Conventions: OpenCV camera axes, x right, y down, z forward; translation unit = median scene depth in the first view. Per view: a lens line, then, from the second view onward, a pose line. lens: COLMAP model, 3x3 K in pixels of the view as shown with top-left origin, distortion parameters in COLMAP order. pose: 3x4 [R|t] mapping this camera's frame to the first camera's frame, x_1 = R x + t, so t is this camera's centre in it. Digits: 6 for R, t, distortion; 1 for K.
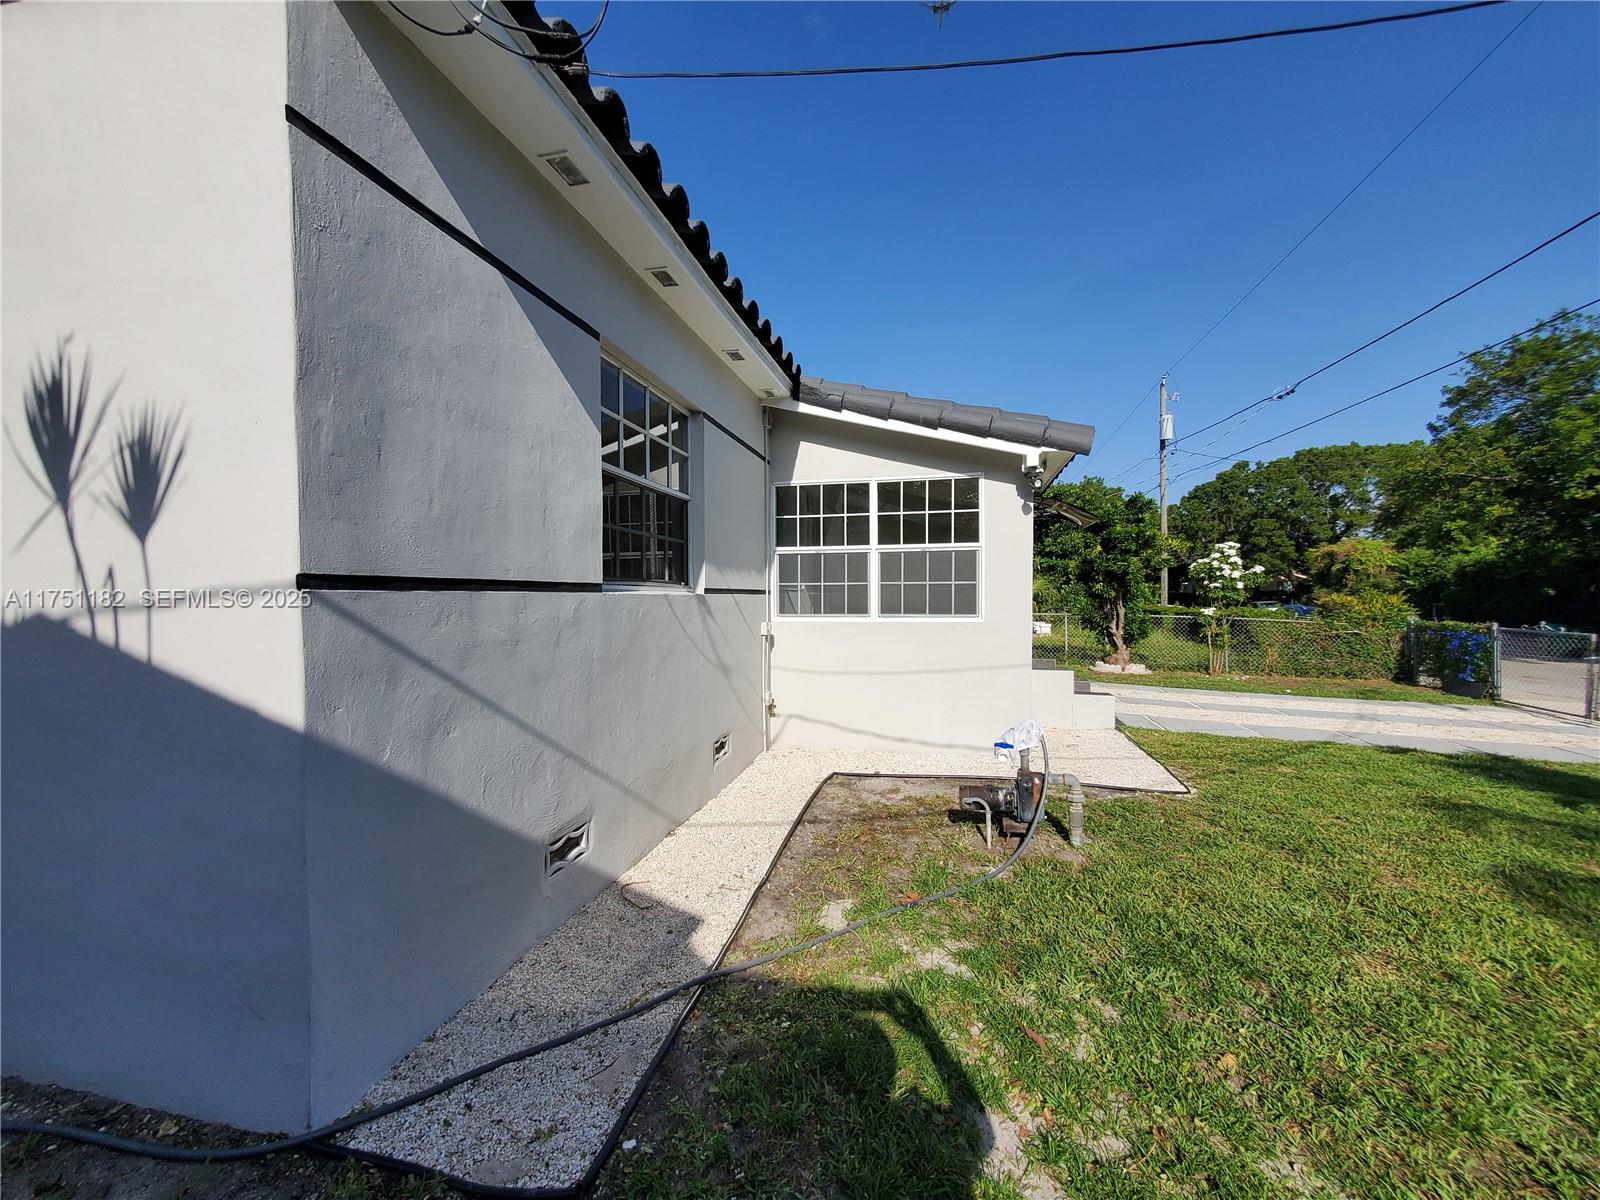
lens RADIAL K [[637.0, 0, 797.6], [0, 637.0, 602.8], [0, 0, 1]] dist [0.005105, -0.000229]
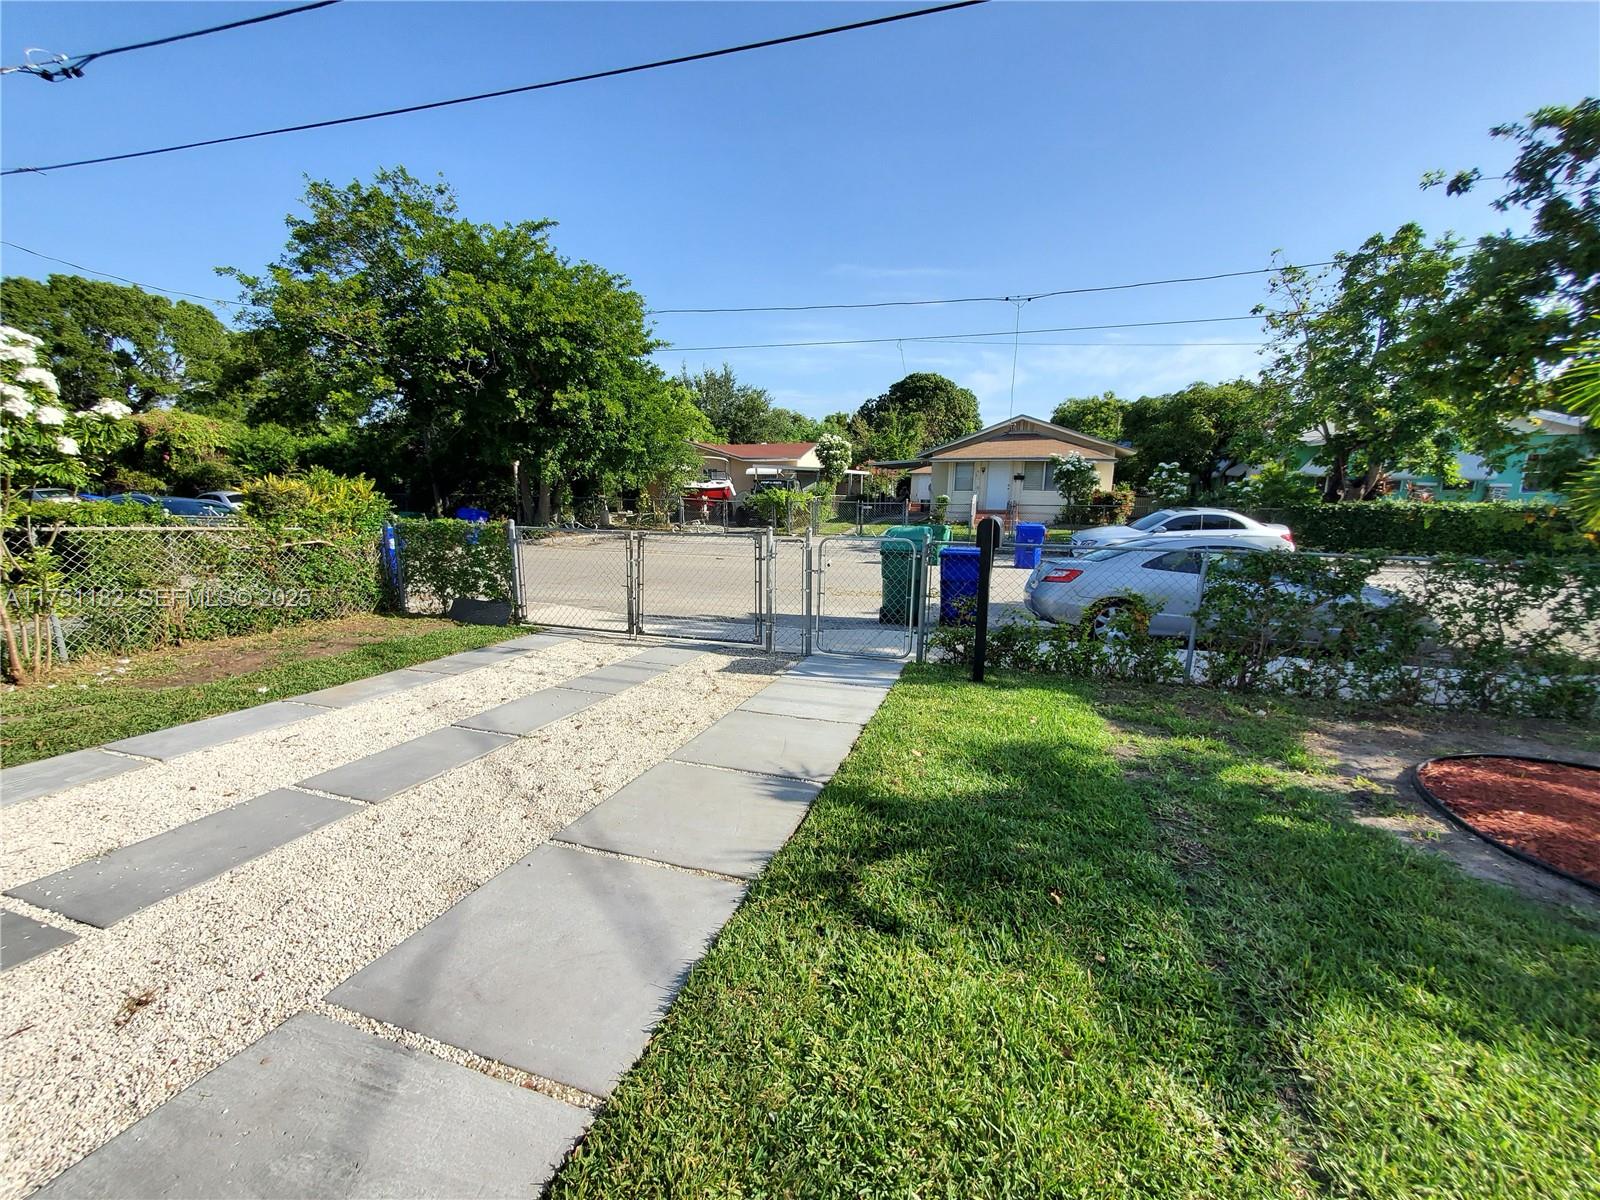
lens RADIAL K [[637.0, 0, 799.7], [0, 637.0, 603.0], [0, 0, 1]] dist [0.005105, -0.000229]
pose [[0.066499, -0.172176, 0.982819, 0.292454], [-0.000463, 0.984994, 0.172588, -0.000757], [-0.997786, -0.011932, 0.065421, 0.480716]]
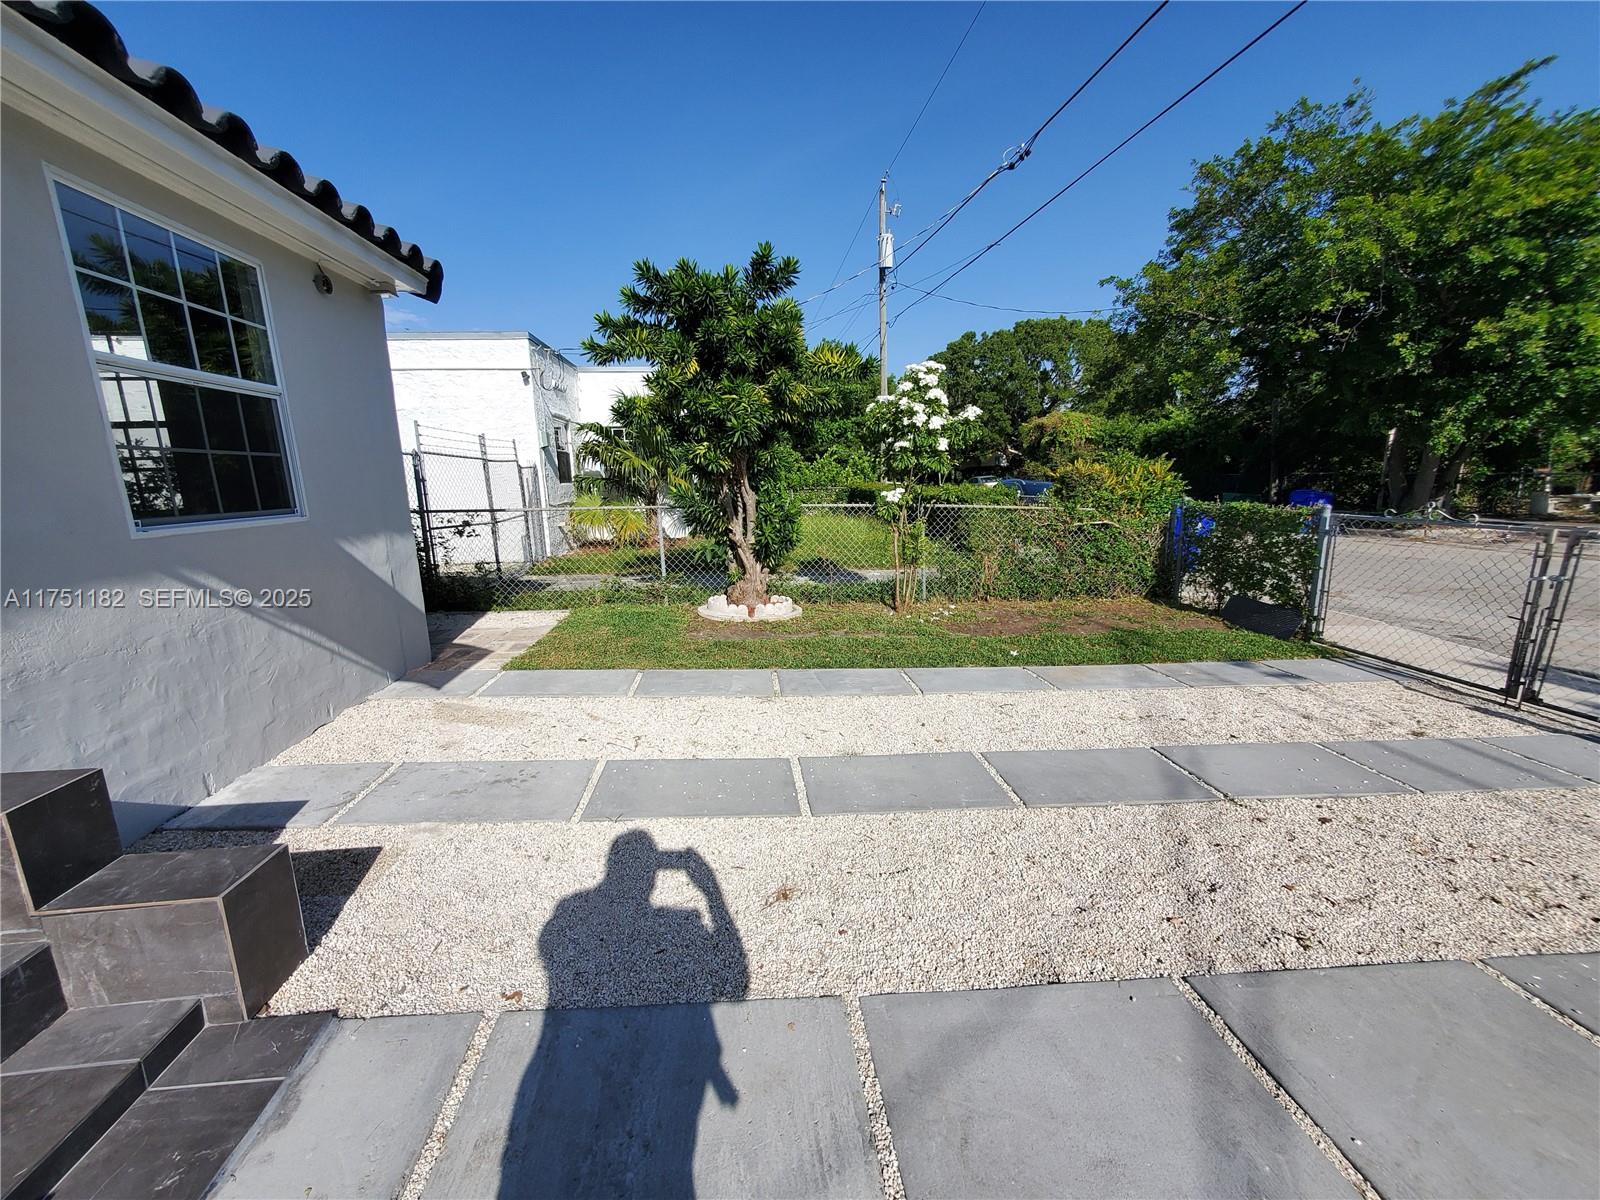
lens RADIAL K [[637.0, 0, 794.5], [0, 637.0, 599.8], [0, 0, 1]] dist [0.005105, -0.000229]
pose [[0.940606, -0.083605, 0.329043, 0.359110], [0.023783, 0.983049, 0.181793, 0.000366], [-0.338665, -0.163170, 0.926651, 0.485781]]
